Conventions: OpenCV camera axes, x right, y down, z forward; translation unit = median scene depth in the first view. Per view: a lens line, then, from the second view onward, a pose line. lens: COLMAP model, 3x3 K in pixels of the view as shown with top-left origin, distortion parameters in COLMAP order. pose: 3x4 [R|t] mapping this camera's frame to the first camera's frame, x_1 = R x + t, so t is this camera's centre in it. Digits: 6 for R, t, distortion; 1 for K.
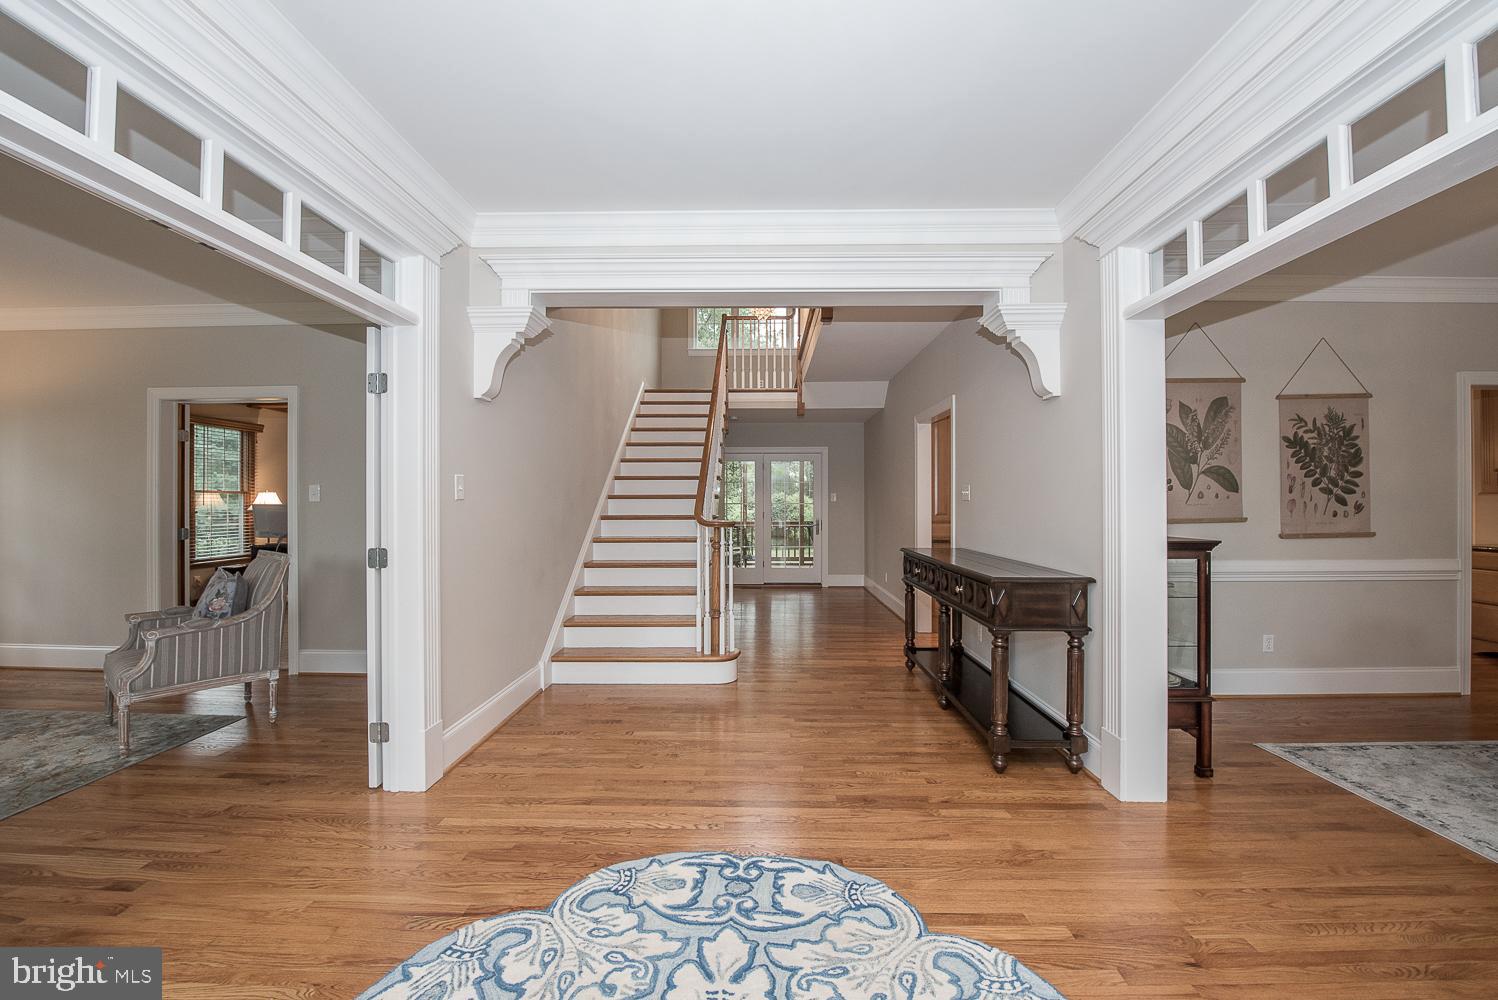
lens RADIAL K [[591.6, 0, 752.9], [0, 591.6, 502.3], [0, 0, 1]] dist [-0.020800, -0.000192]
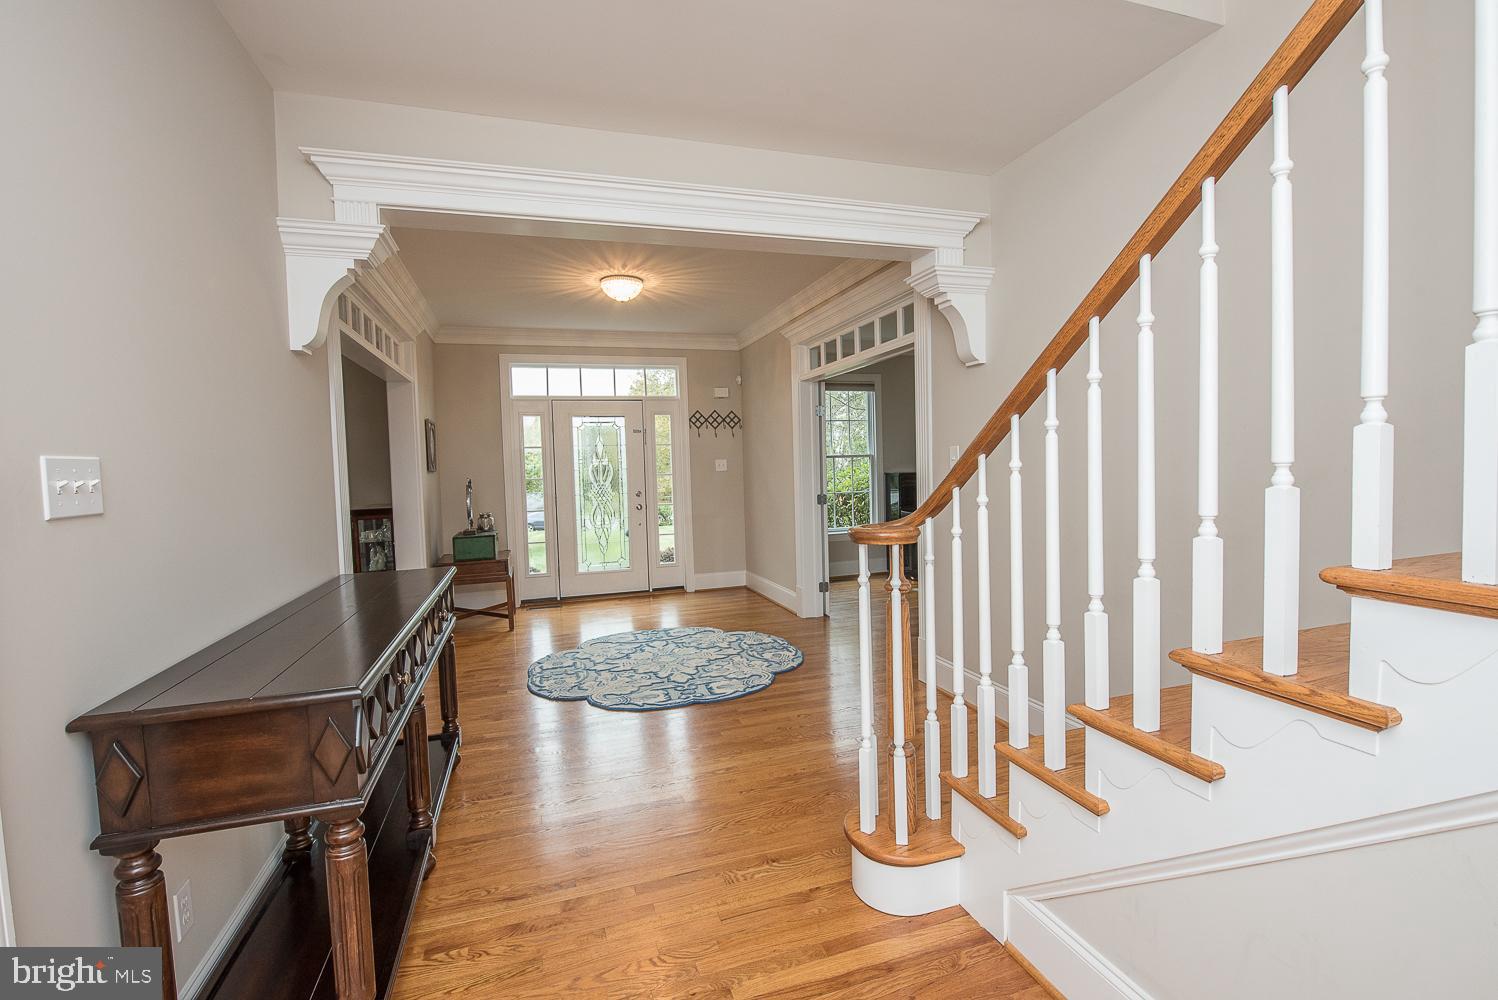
lens RADIAL K [[660.8, 0, 746.0], [0, 660.8, 499.2], [0, 0, 1]] dist [-0.012164, -0.000962]
pose [[-0.936046, 0.050164, -0.348283, 0.469089], [0.037471, 0.998368, 0.043090, -0.019791], [0.349876, 0.027284, -0.936398, 2.833994]]
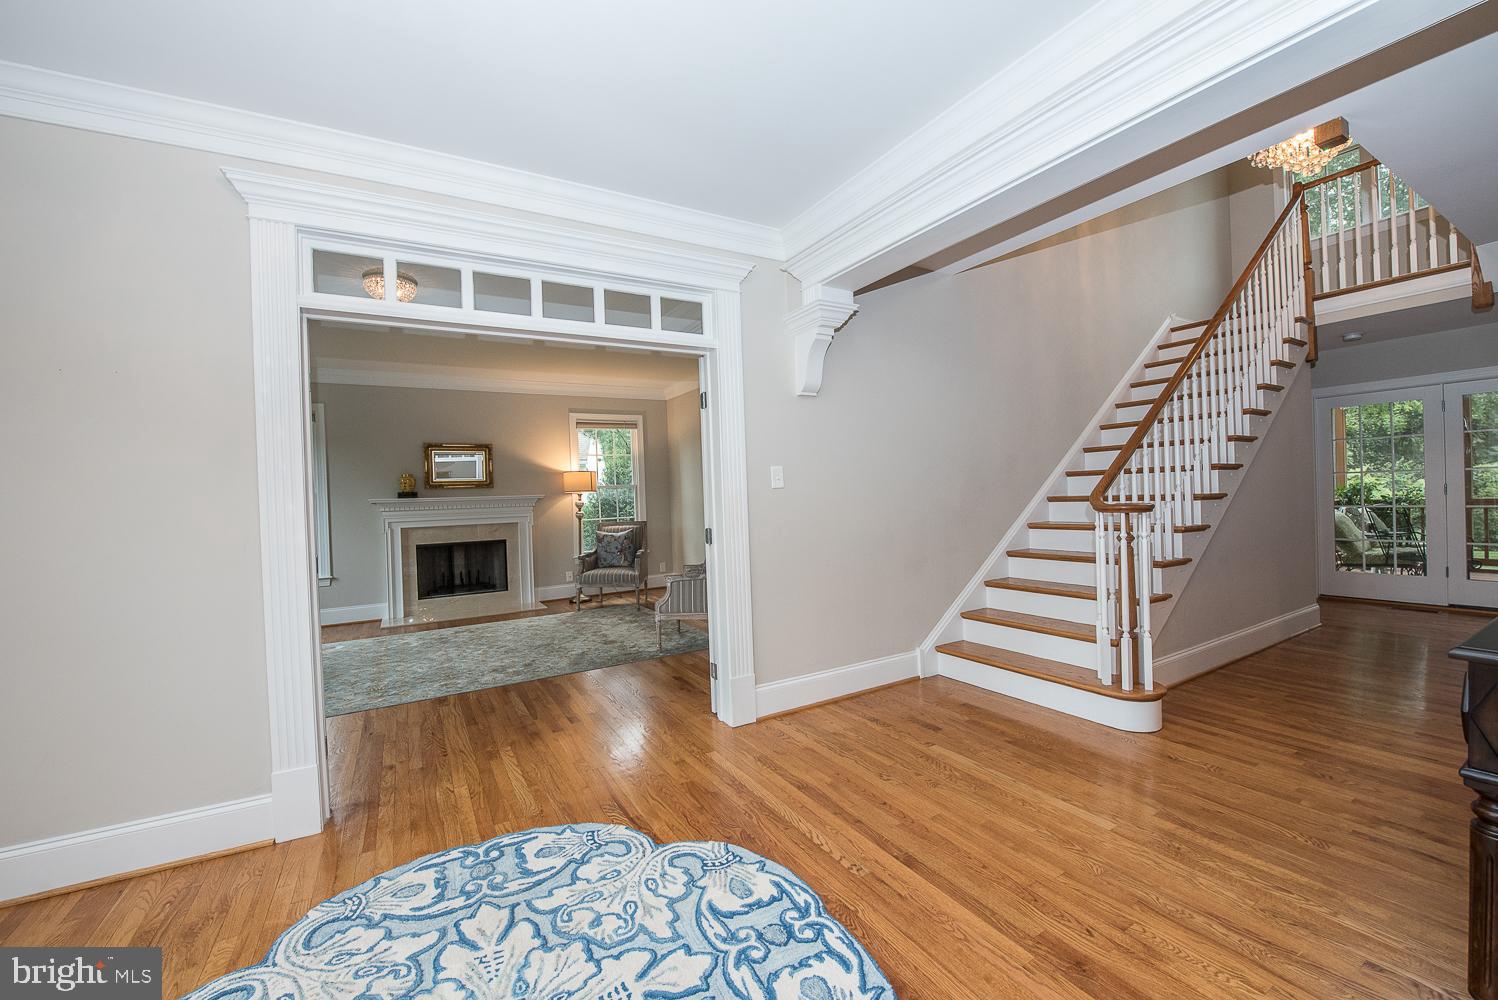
lens RADIAL K [[591.6, 0, 748.8], [0, 591.6, 500.4], [0, 0, 1]] dist [-0.020800, -0.000192]
pose [[0.517155, -0.010385, -0.855829, 0.667665], [0.037045, 0.999261, 0.010260, 0.008505], [0.855089, -0.037010, 0.517158, 0.521189]]
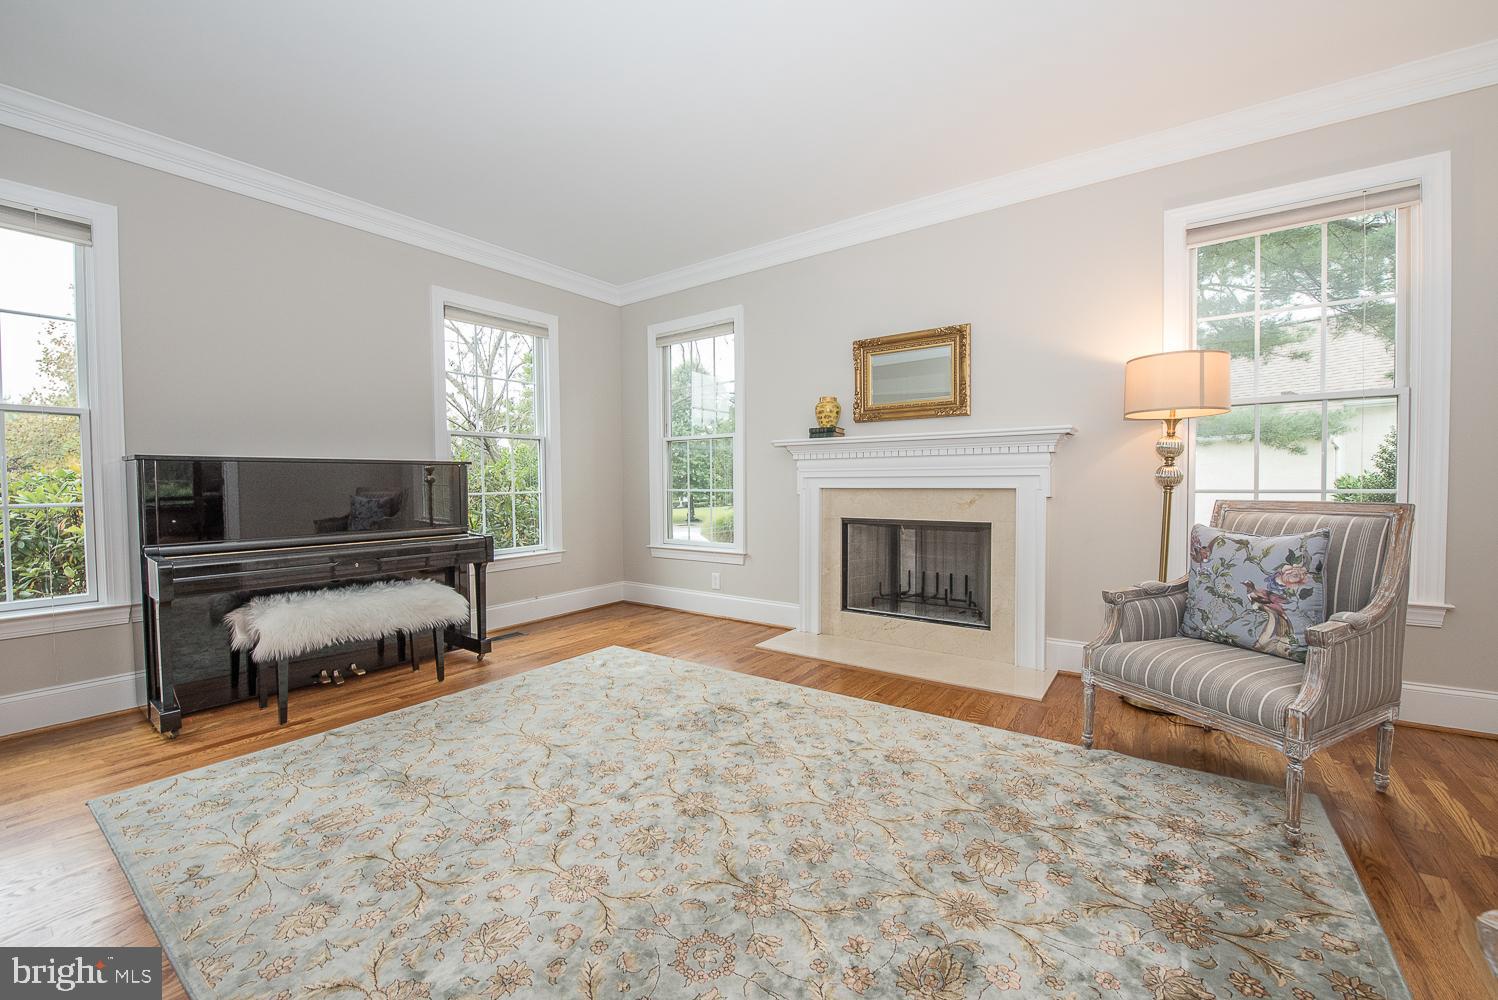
lens RADIAL K [[591.6, 0, 740.0], [0, 591.6, 499.8], [0, 0, 1]] dist [-0.020800, -0.000192]
pose [[-0.570721, 0.033830, -0.820447, -1.262987], [0.011815, 0.999386, 0.032990, 0.094053], [0.821059, 0.009134, -0.570770, 1.432788]]
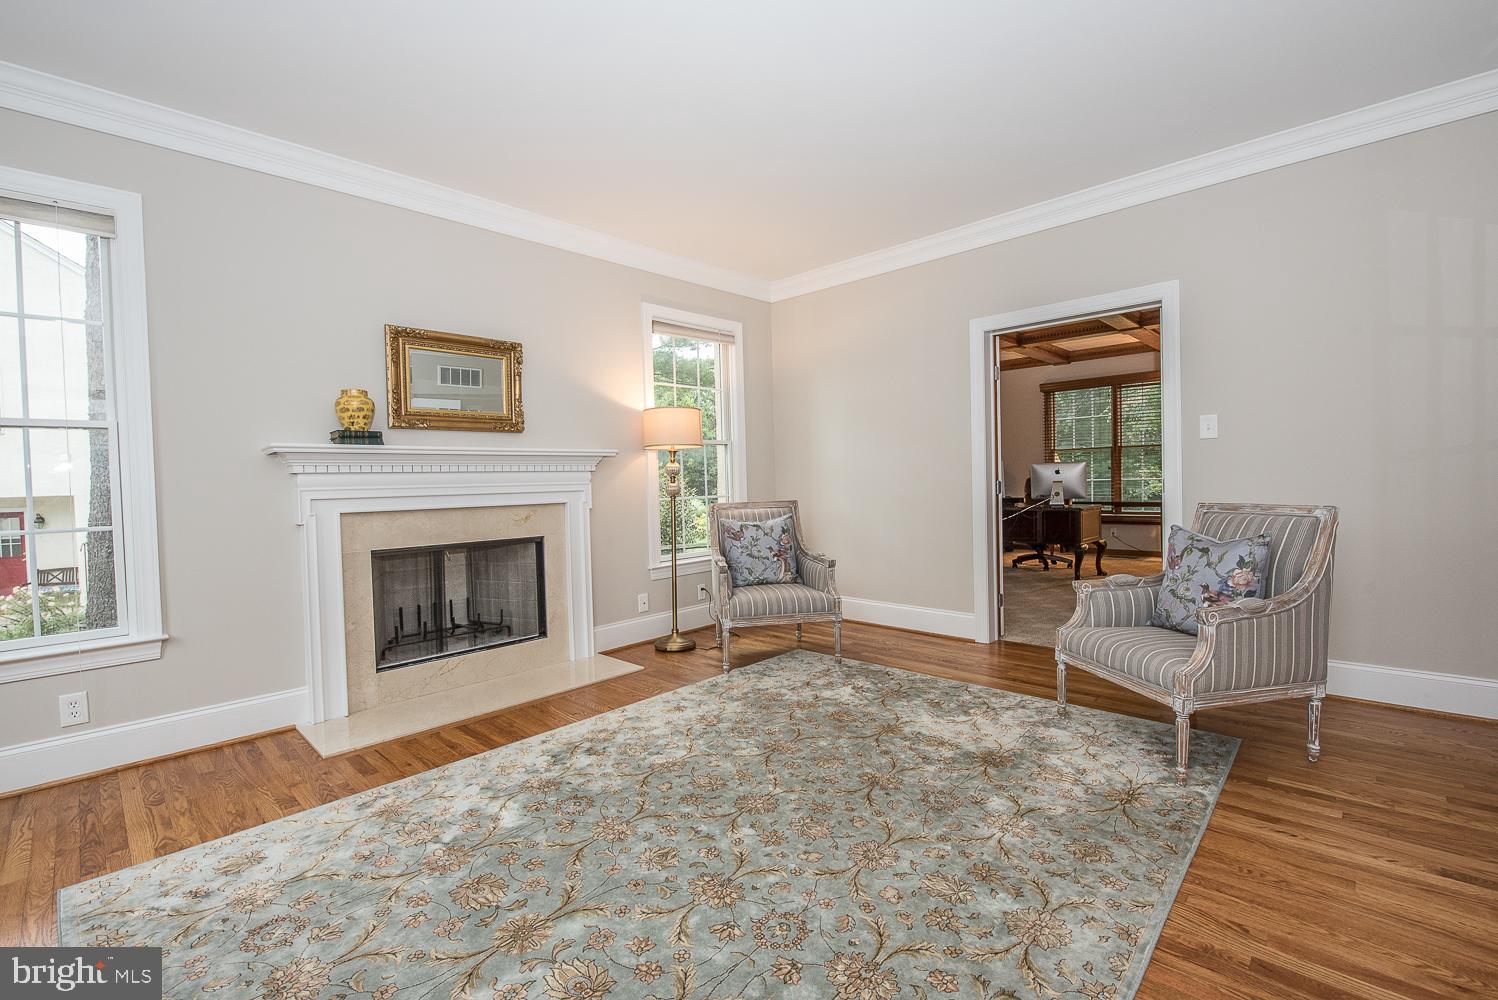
lens RADIAL K [[660.8, 0, 748.4], [0, 660.8, 499.8], [0, 0, 1]] dist [-0.012164, -0.000962]
pose [[0.737513, 0.002395, -0.675329, -1.243834], [0.026438, 0.999125, 0.032417, 0.066242], [0.674816, -0.041762, 0.736804, 0.064584]]
